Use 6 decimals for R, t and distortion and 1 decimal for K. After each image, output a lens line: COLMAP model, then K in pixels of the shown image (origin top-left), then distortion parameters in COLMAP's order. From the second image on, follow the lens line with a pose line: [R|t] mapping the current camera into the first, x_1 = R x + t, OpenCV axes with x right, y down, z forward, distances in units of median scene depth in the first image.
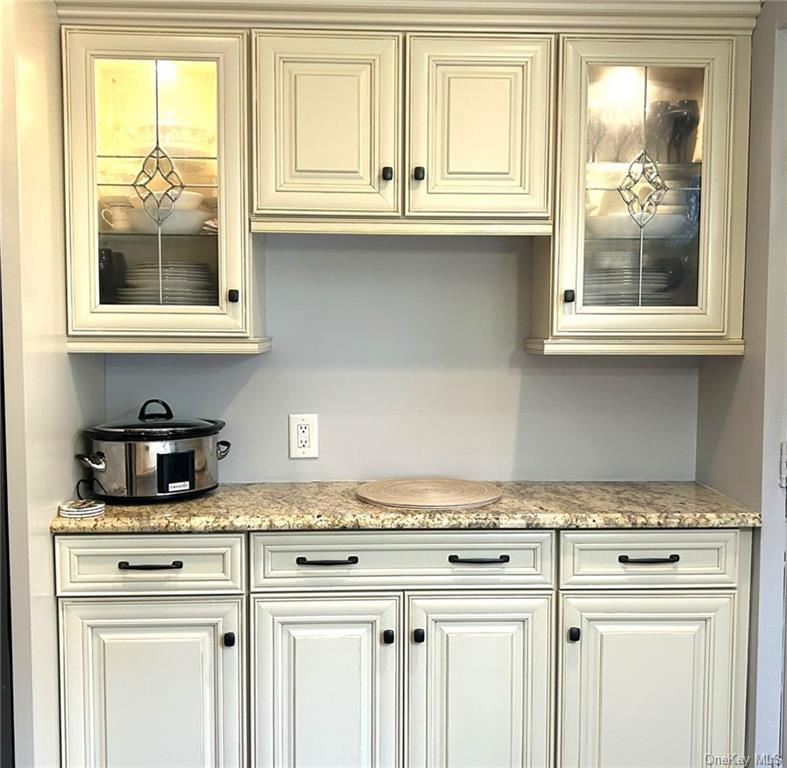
lens RADIAL K [[821.0, 0, 364.1], [0, 821.0, 385.5], [0, 0, 1]] dist [0.088000, 0.000000]
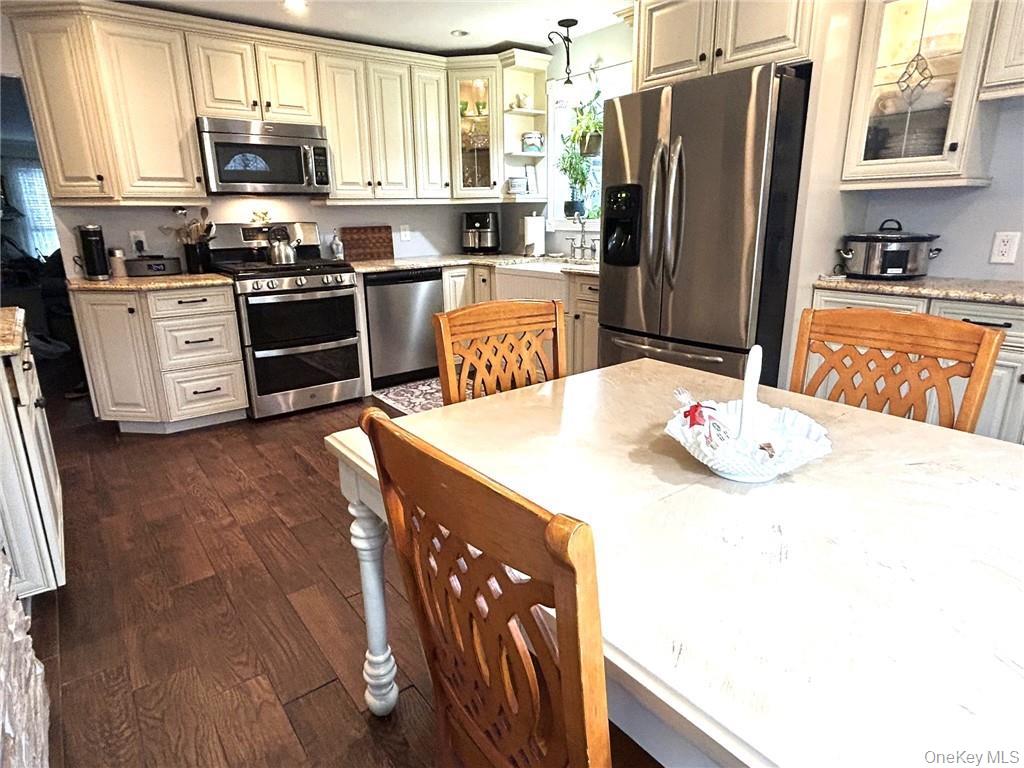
lens RADIAL K [[588.8, 0, 512.4], [0, 588.8, 380.9], [0, 0, 1]] dist [-0.003854, 0.000125]
pose [[0.576021, 0.208372, -0.790431, 0.323065], [-0.040164, 0.973012, 0.227234, 0.099787], [0.816448, -0.099145, 0.568844, -0.342368]]
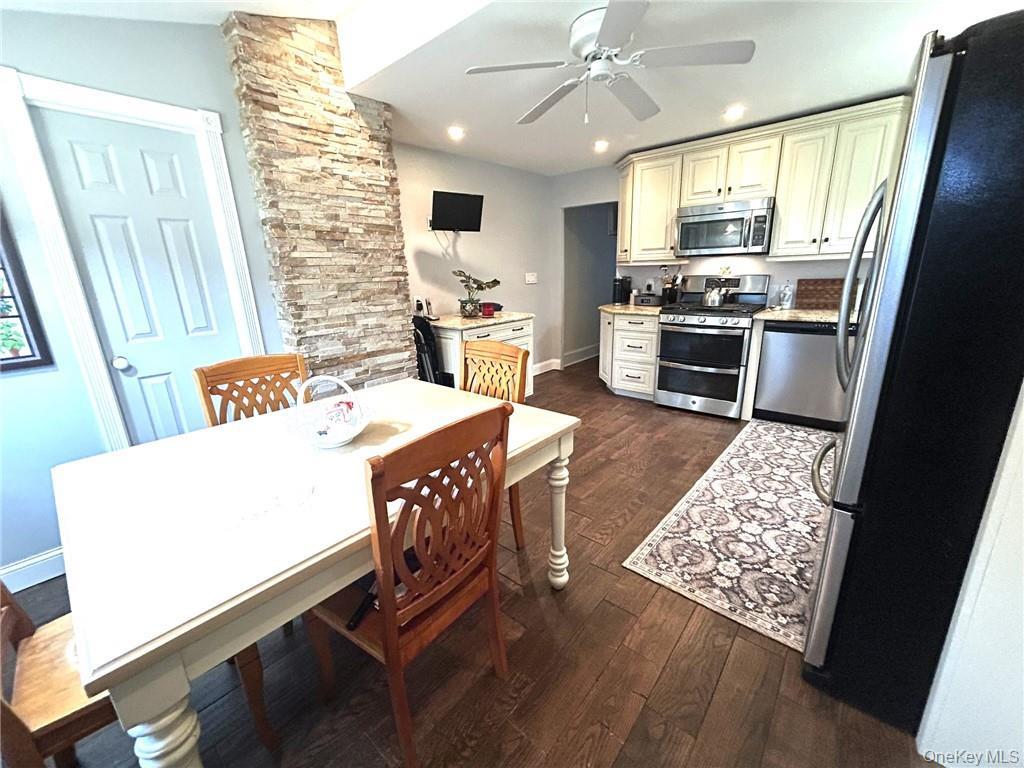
lens RADIAL K [[418.1, 0, 508.1], [0, 418.1, 384.2], [0, 0, 1]] dist [-0.008752, -0.000059]
pose [[-0.694222, 0.205678, -0.689748, 0.293166], [-0.023511, 0.951310, 0.307338, -0.015809], [0.719376, 0.229577, -0.655585, 0.751199]]
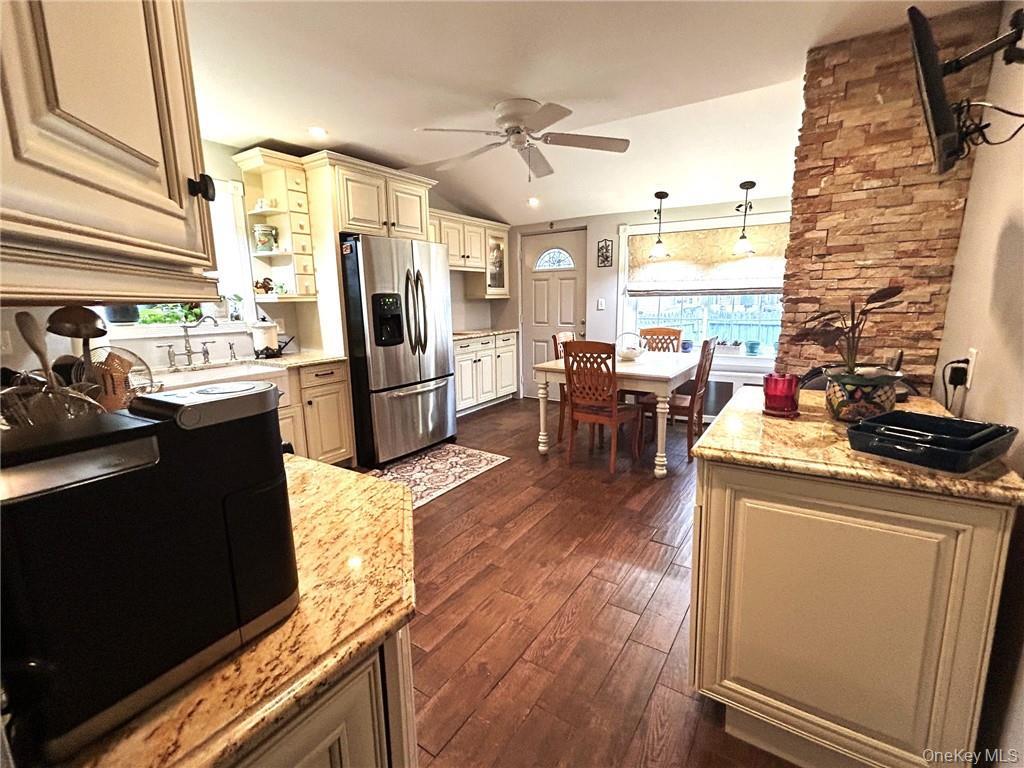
lens RADIAL K [[443.9, 0, 517.5], [0, 443.9, 381.8], [0, 0, 1]] dist [-0.005706, 0.000787]
pose [[0.587823, -0.165910, 0.791794, -1.710951], [0.082018, 0.985924, 0.145697, 0.074930], [-0.804821, -0.020703, 0.593156, -0.609689]]
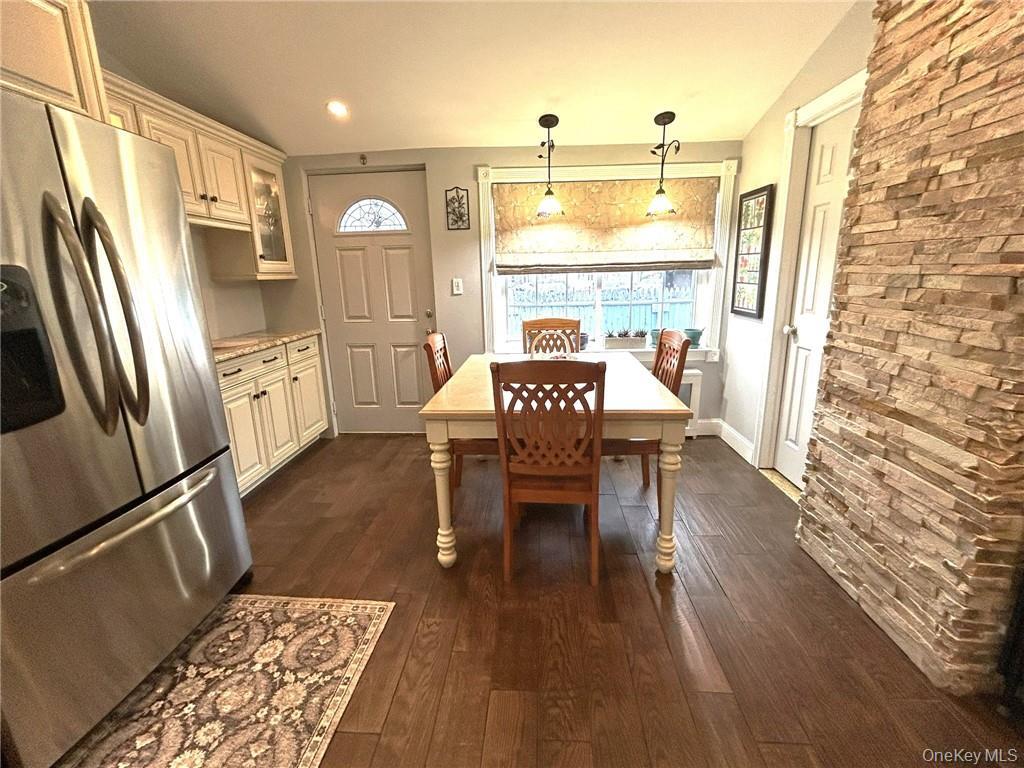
lens RADIAL K [[443.9, 0, 509.8], [0, 443.9, 383.2], [0, 0, 1]] dist [-0.005706, 0.000787]
pose [[0.112097, -0.245615, 0.962864, -1.104619], [0.100890, 0.966777, 0.234867, 0.028802], [-0.988562, 0.070815, 0.133153, 0.068898]]
